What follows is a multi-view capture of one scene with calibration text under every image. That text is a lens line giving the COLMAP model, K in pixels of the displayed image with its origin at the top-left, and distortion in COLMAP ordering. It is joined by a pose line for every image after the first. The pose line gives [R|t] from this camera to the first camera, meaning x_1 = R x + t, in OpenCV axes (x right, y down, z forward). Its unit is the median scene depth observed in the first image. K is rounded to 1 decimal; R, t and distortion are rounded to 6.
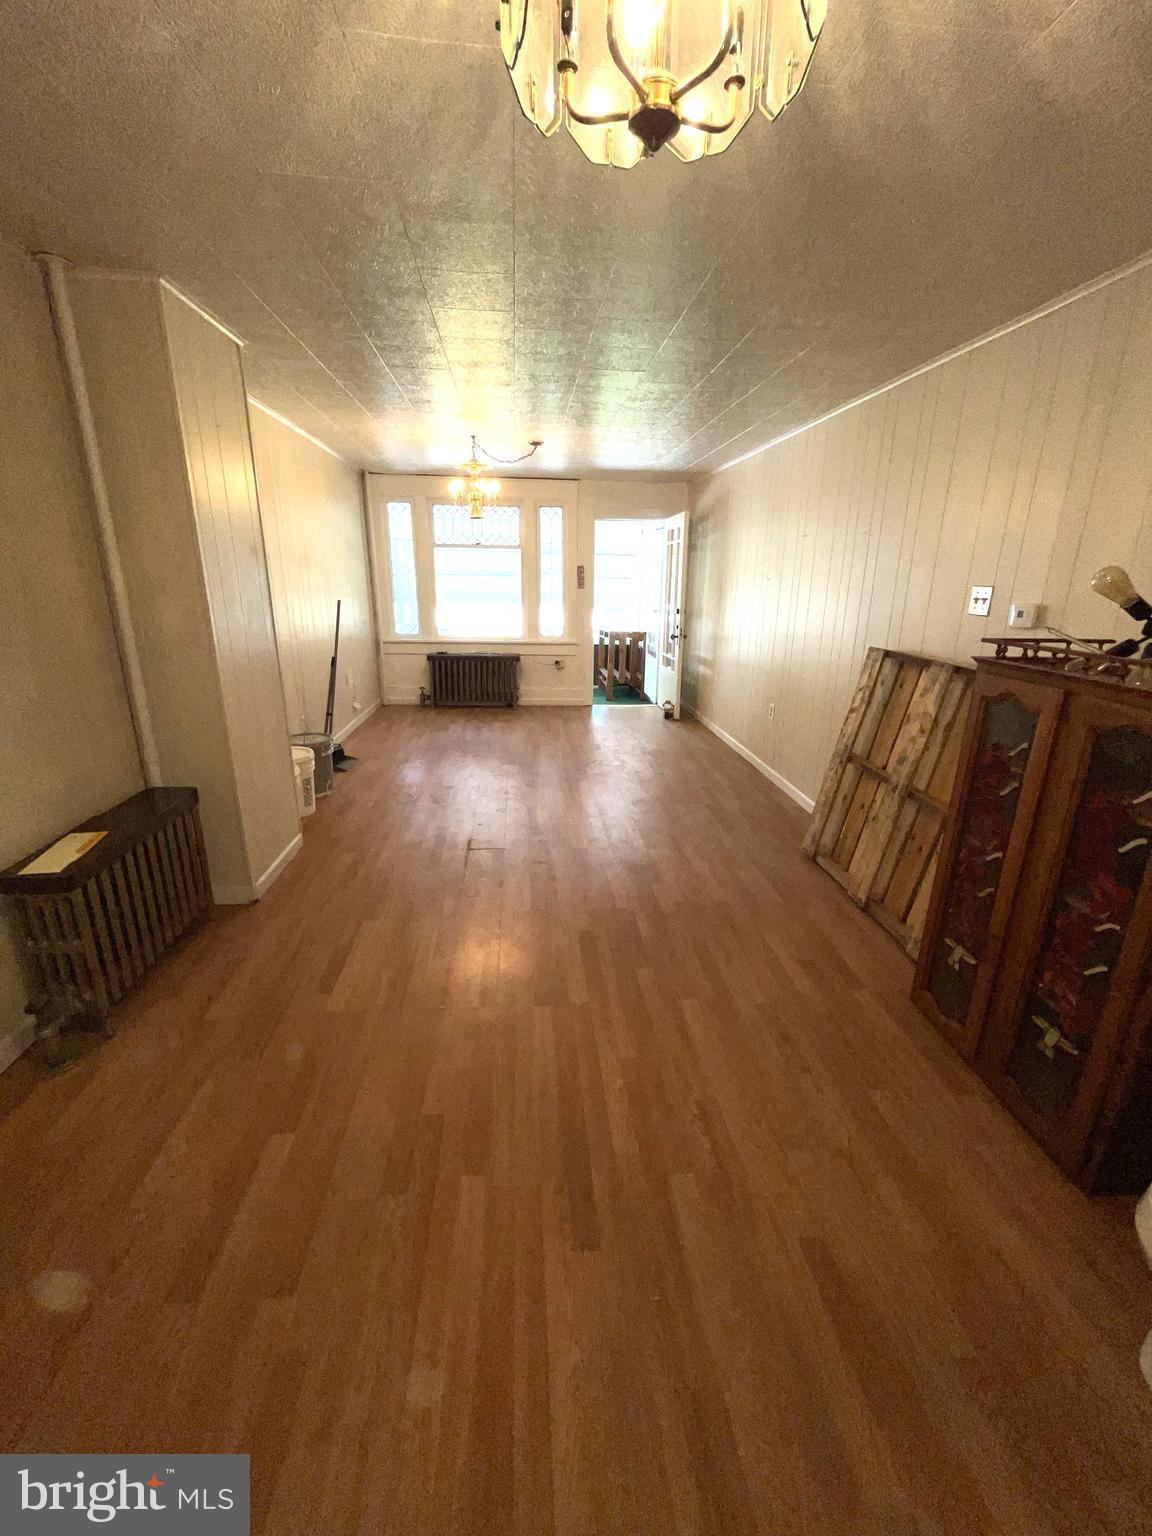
lens RADIAL K [[625.9, 0, 576.0], [0, 625.9, 768.0], [0, 0, 1]] dist [-0.002153, -0.000492]
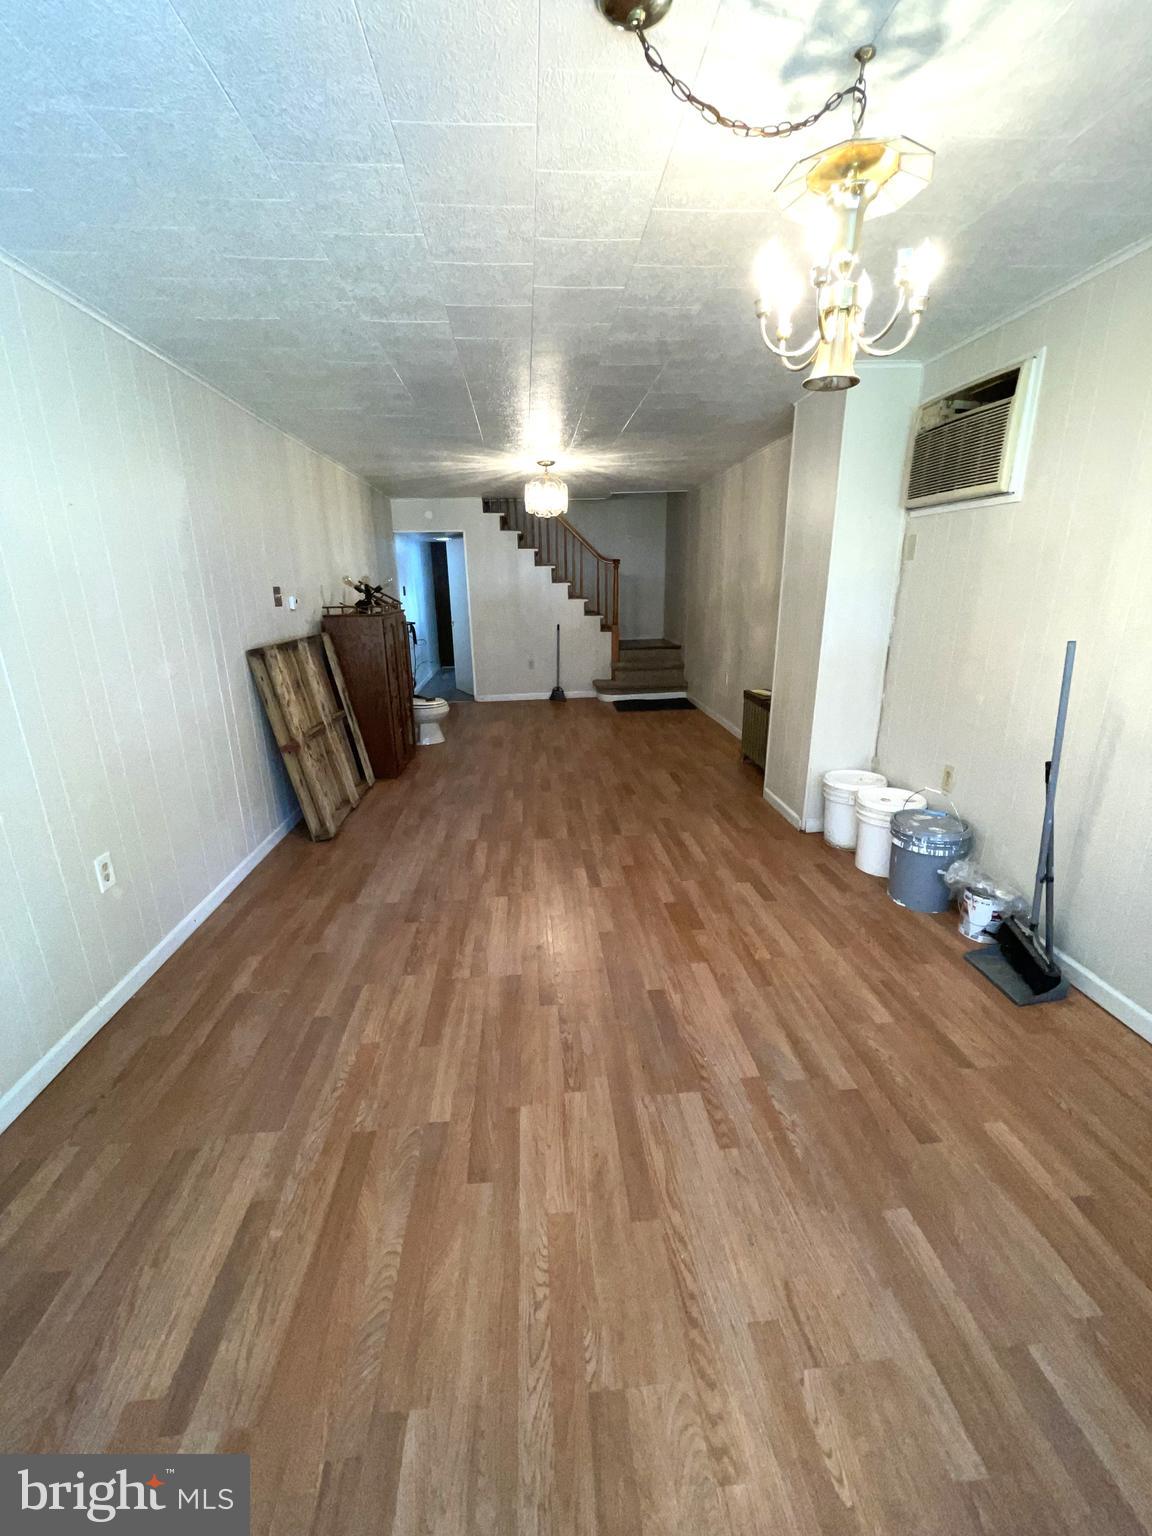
lens RADIAL K [[625.9, 0, 576.0], [0, 625.9, 768.0], [0, 0, 1]] dist [-0.002153, -0.000492]
pose [[-0.999978, -0.004469, 0.004856, -0.074806], [-0.001033, 0.832718, 0.553696, -0.729533], [-0.006518, 0.553679, -0.832705, 2.381719]]
